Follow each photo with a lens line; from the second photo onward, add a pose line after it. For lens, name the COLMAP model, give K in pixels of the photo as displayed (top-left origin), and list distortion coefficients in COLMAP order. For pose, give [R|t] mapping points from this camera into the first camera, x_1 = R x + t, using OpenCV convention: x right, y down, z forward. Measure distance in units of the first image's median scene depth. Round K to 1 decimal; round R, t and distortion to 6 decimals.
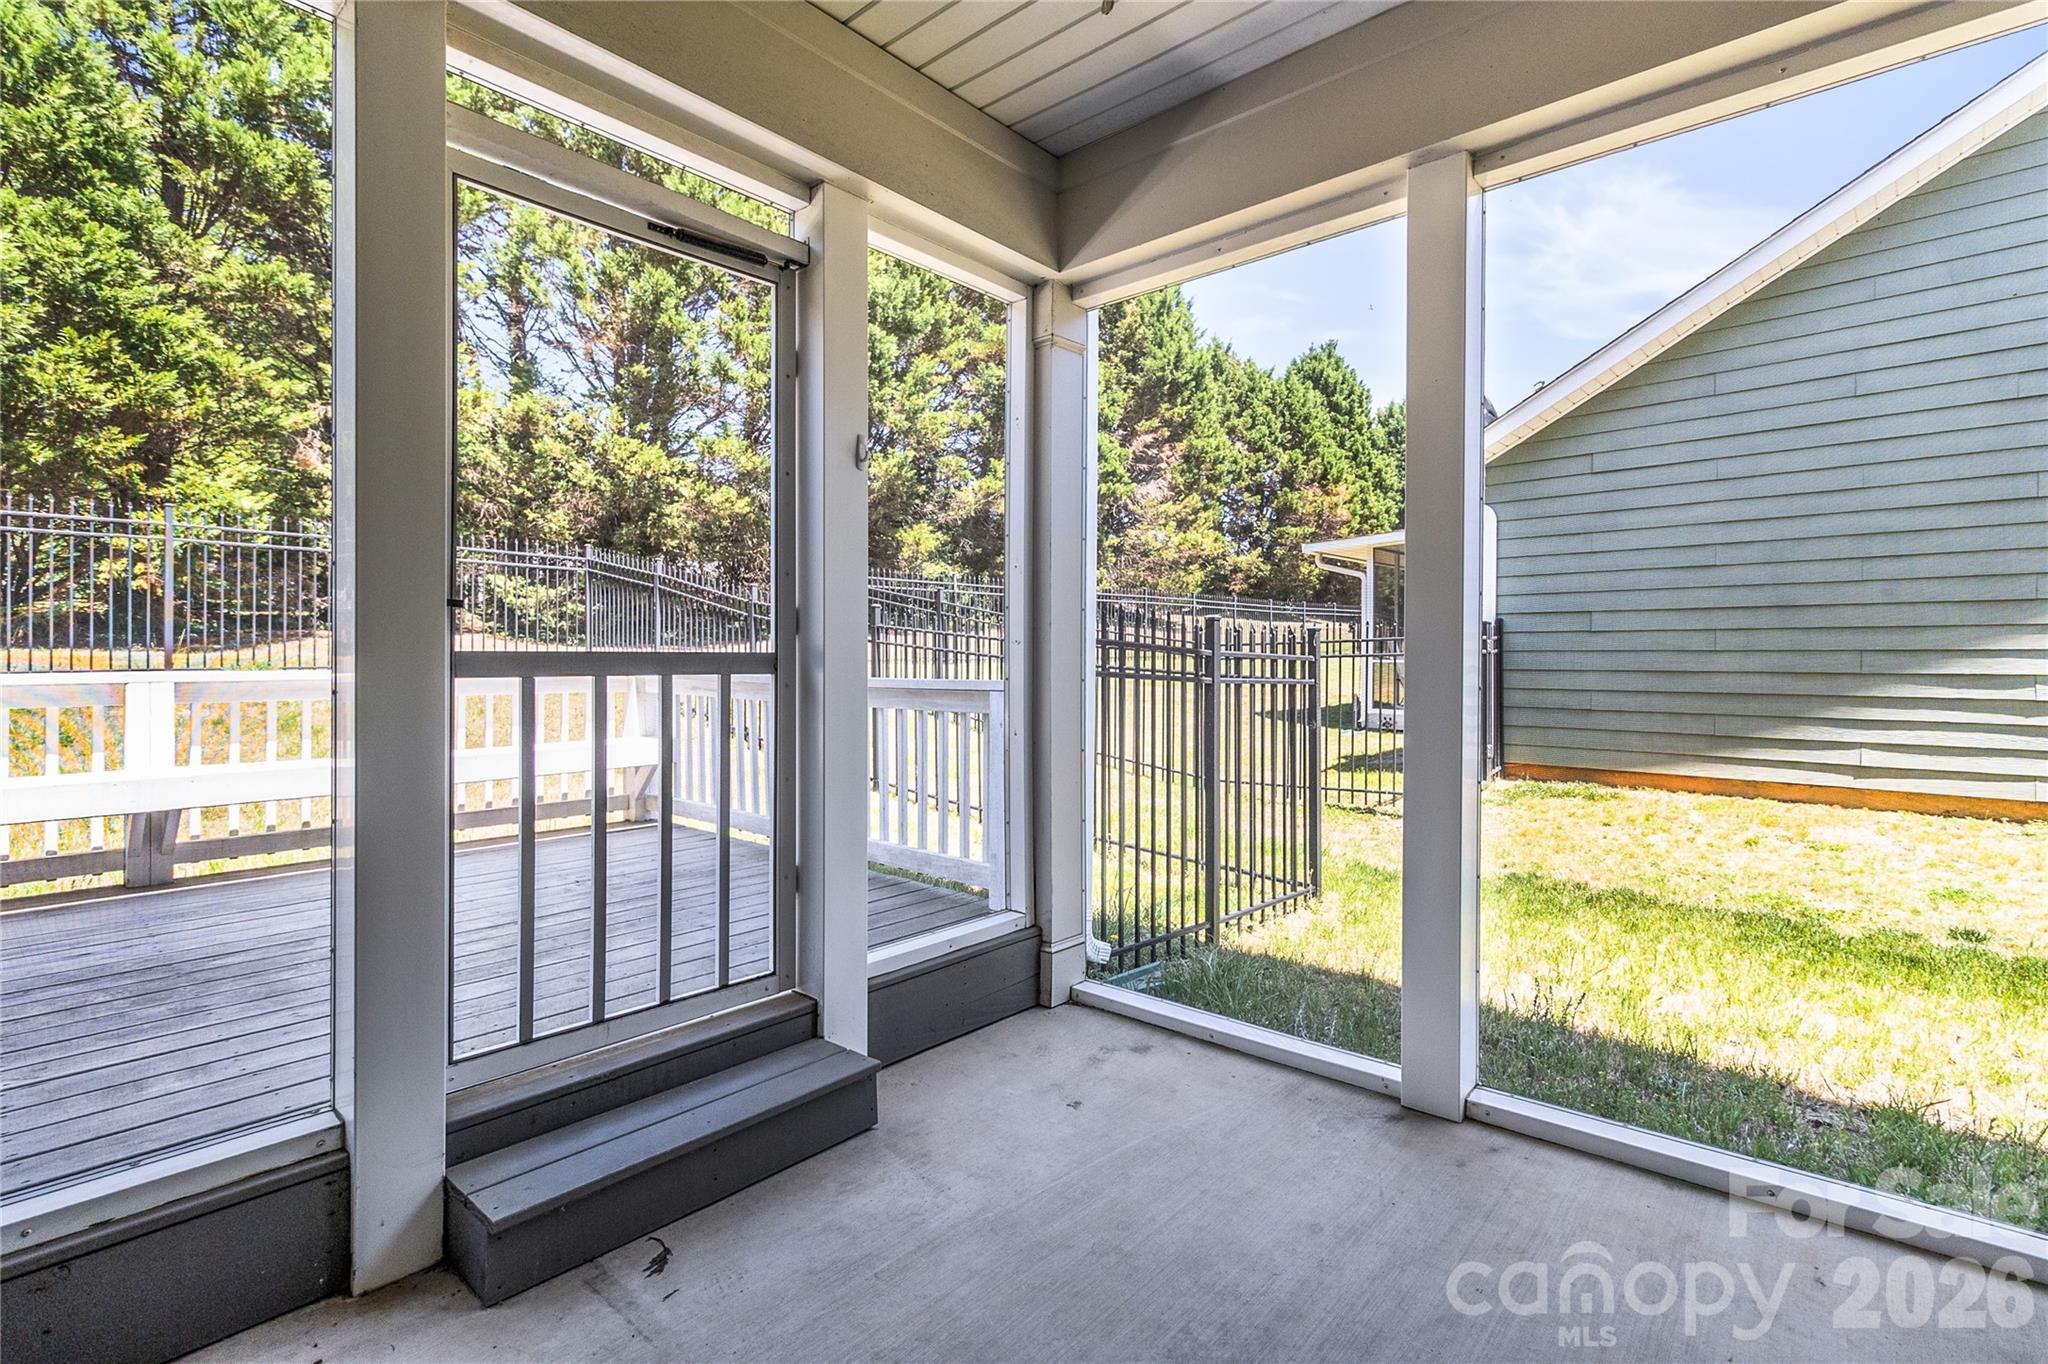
lens RADIAL K [[948.1, 0, 1045.1], [0, 948.1, 666.4], [0, 0, 1]] dist [-0.004263, -0.000113]
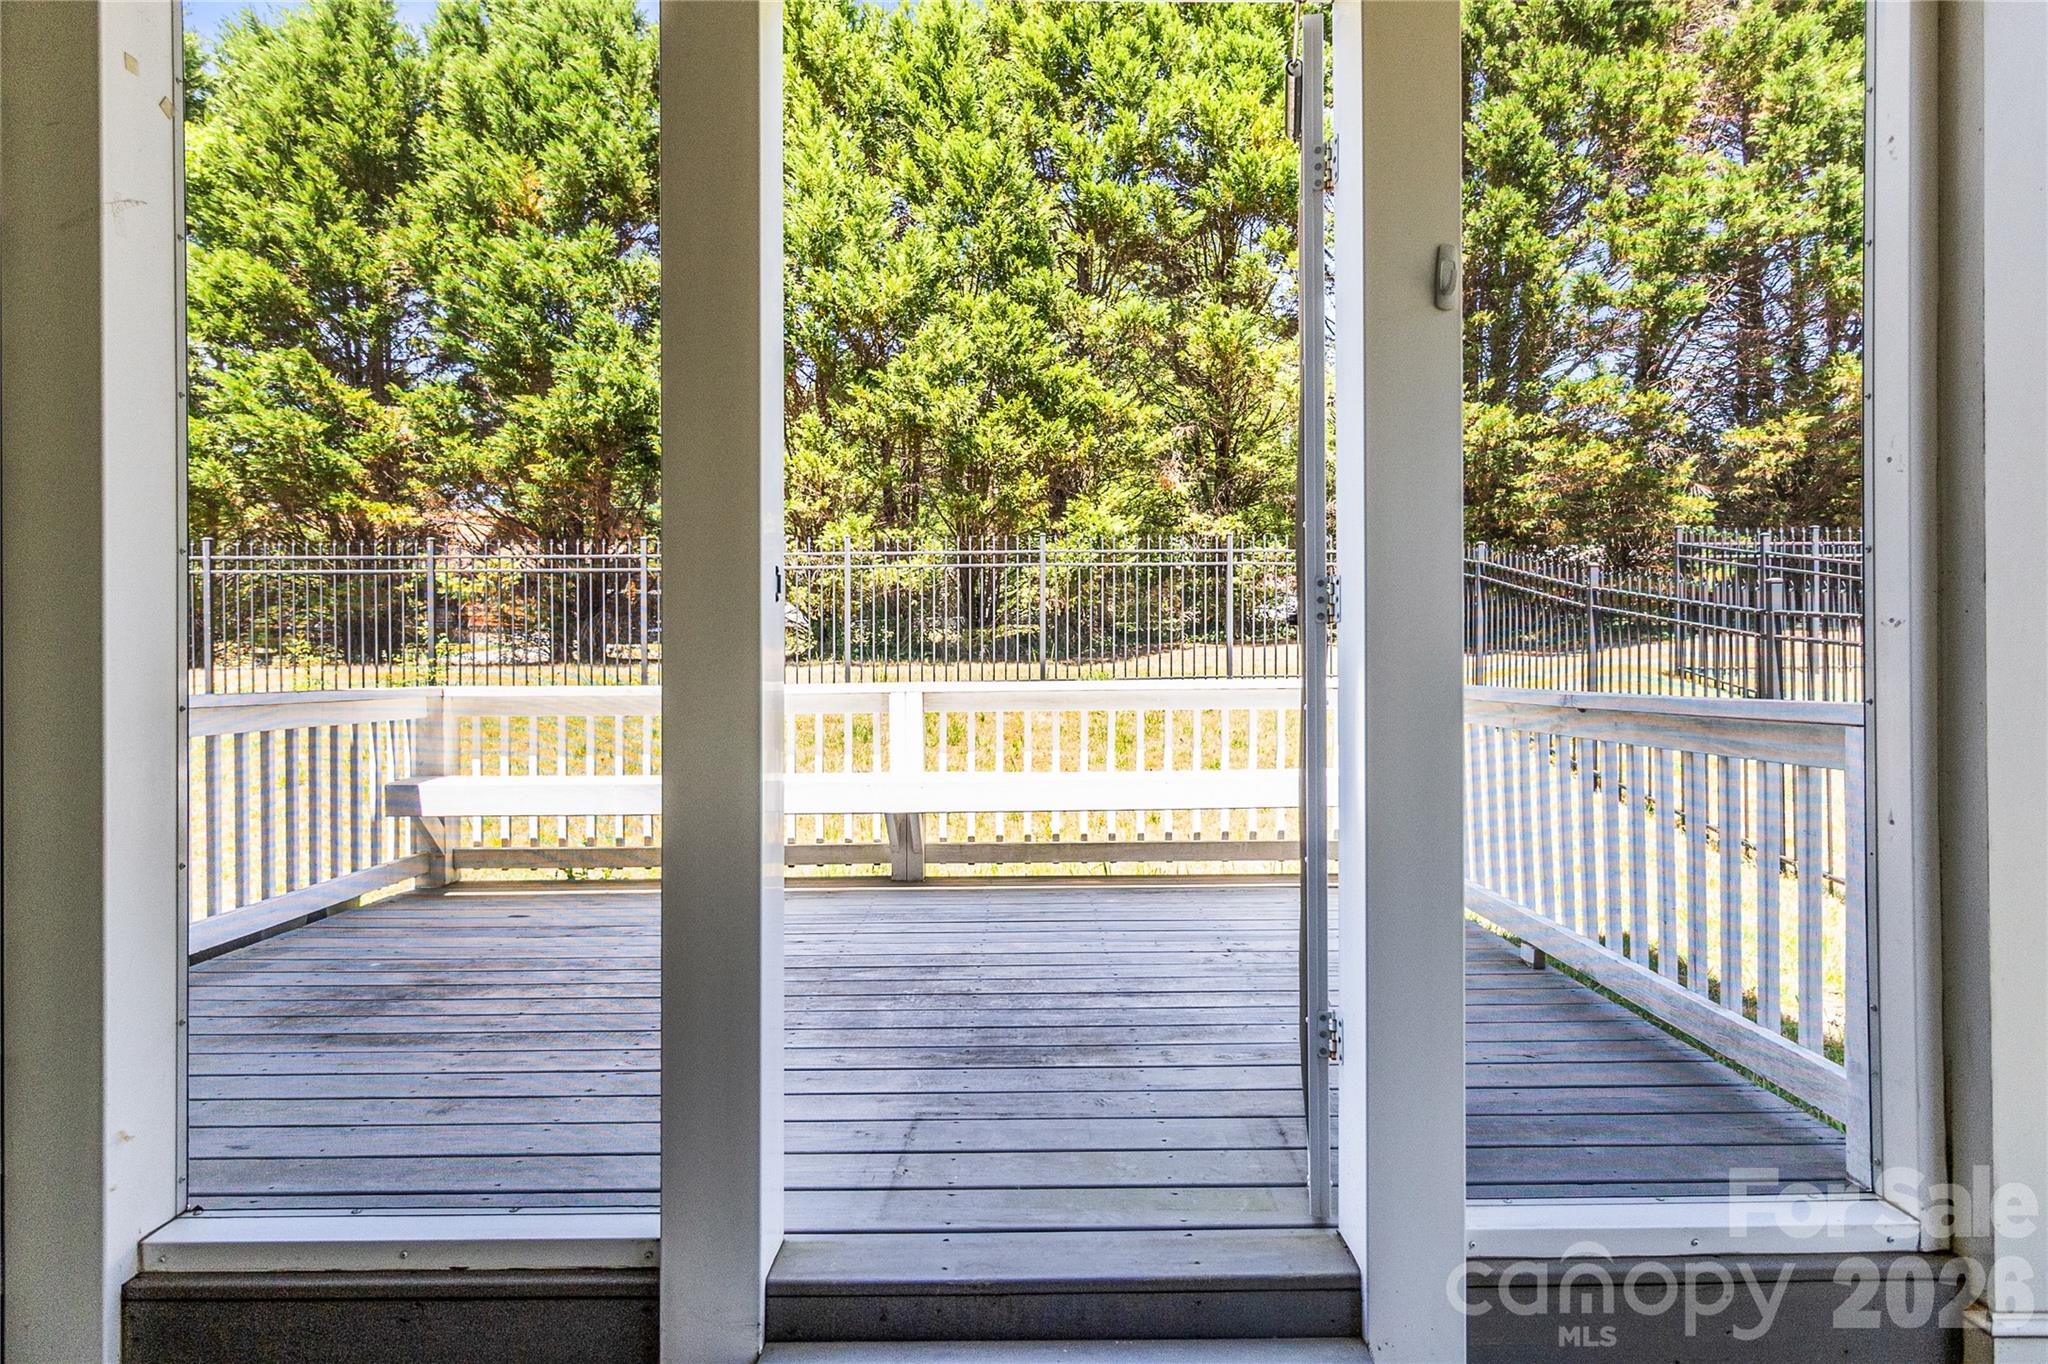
lens RADIAL K [[1084.2, 0, 1032.1], [0, 1084.2, 670.7], [0, 0, 1]] dist [-0.003398, -0.001469]
pose [[0.659314, -0.005740, -0.751846, 0.027325], [0.001964, 0.999981, -0.005911, 0.000054], [0.751865, 0.002421, 0.659313, 0.102603]]
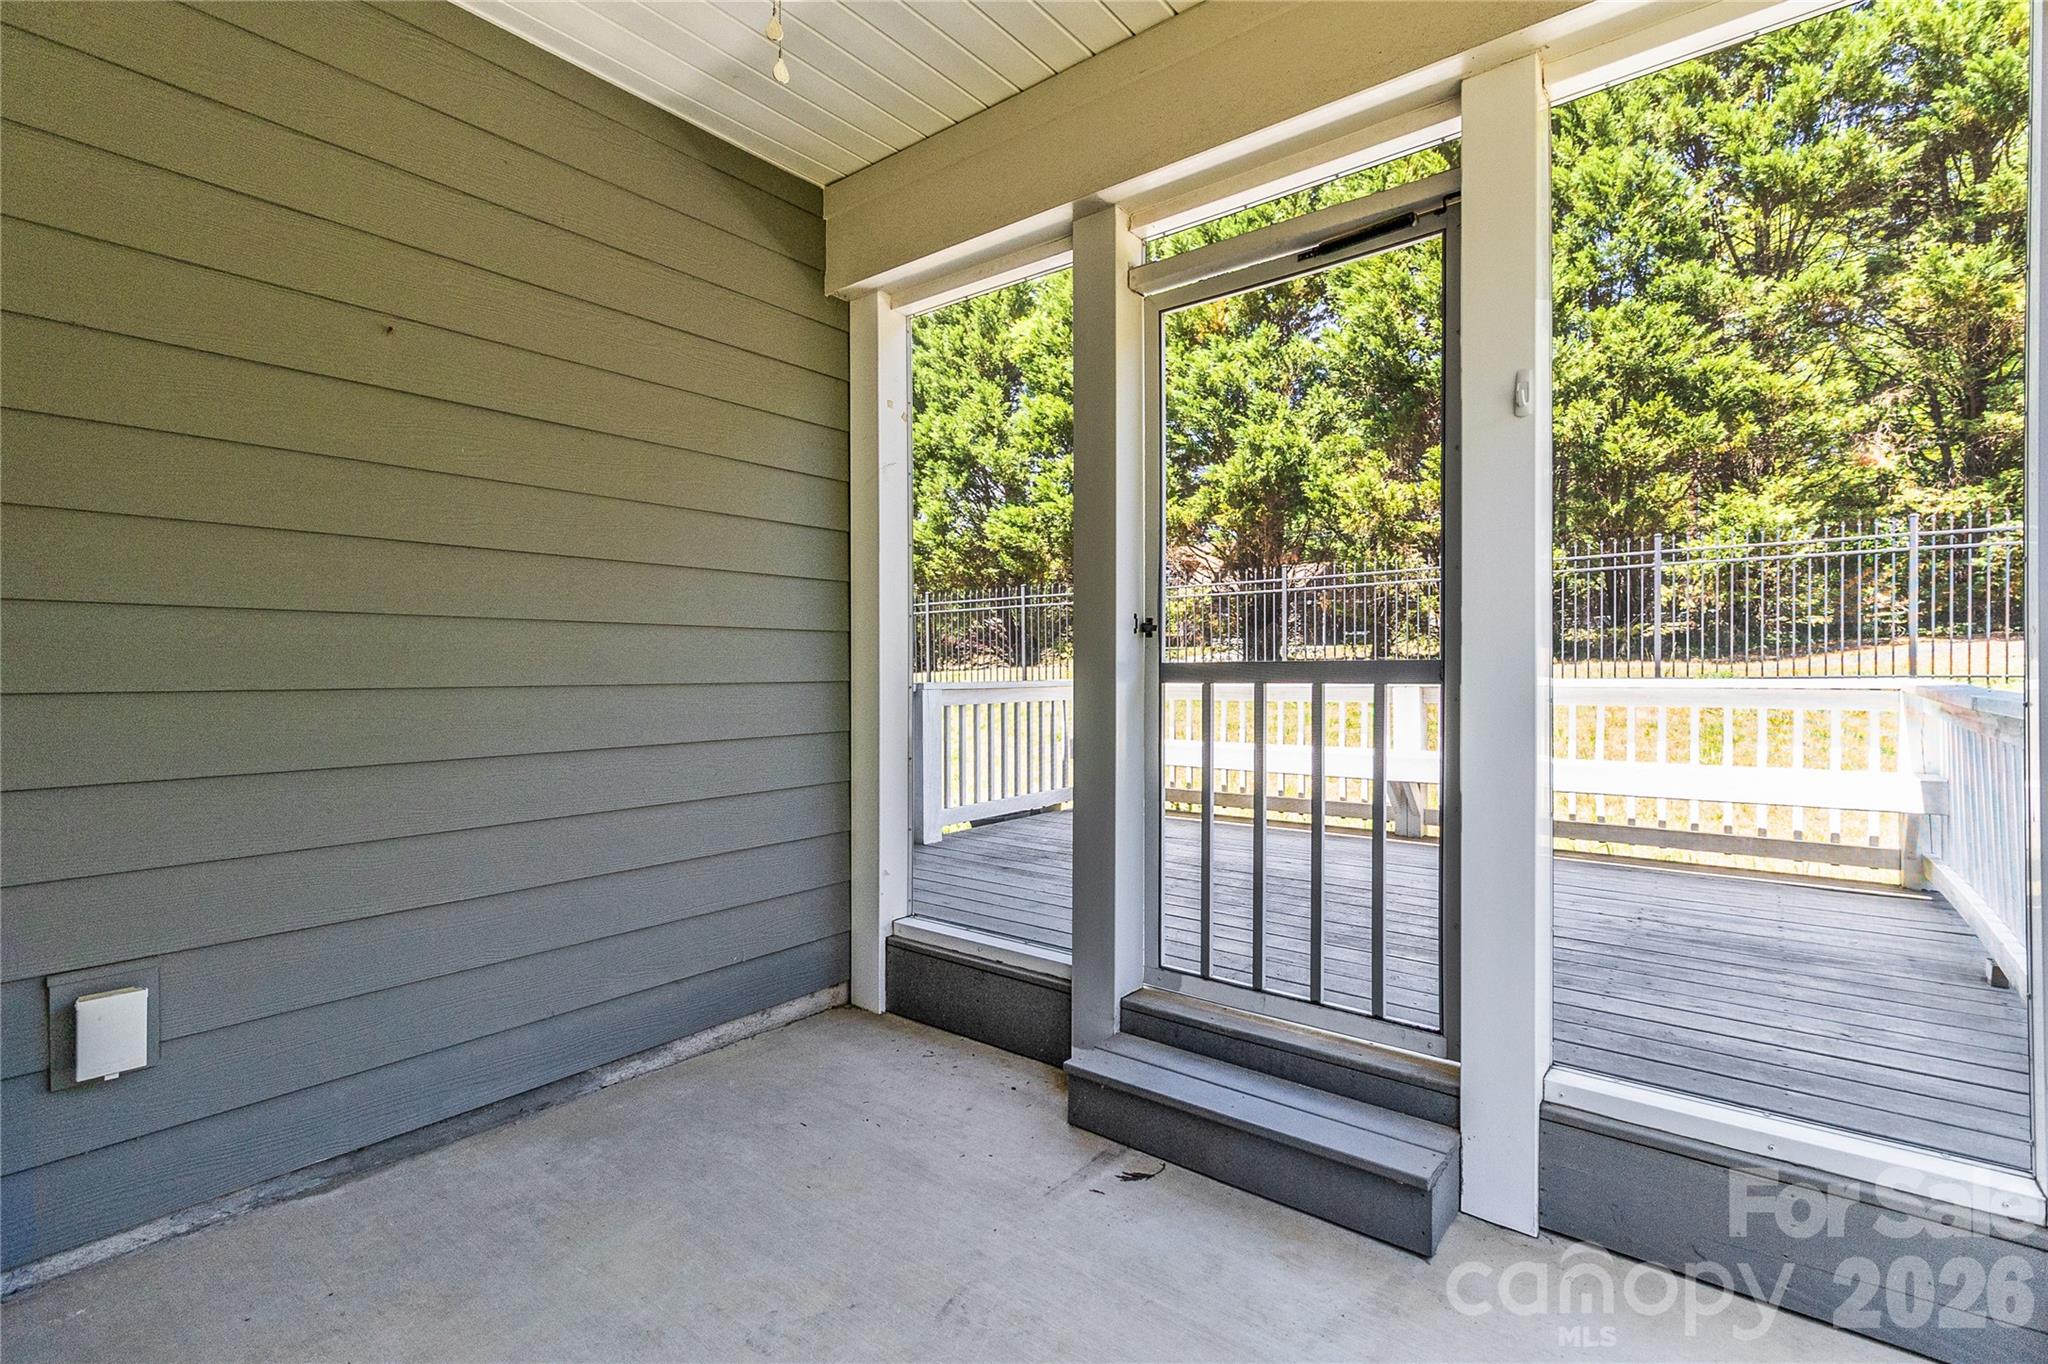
lens RADIAL K [[919.5, 0, 1024.0], [0, 919.5, 682.0], [0, 0, 1]] dist [0.000842, -0.000723]
pose [[0.033077, 0.011097, -0.999391, 0.128029], [-0.002945, 0.999935, 0.011006, -0.001275], [0.999448, 0.002579, 0.033108, 0.141226]]
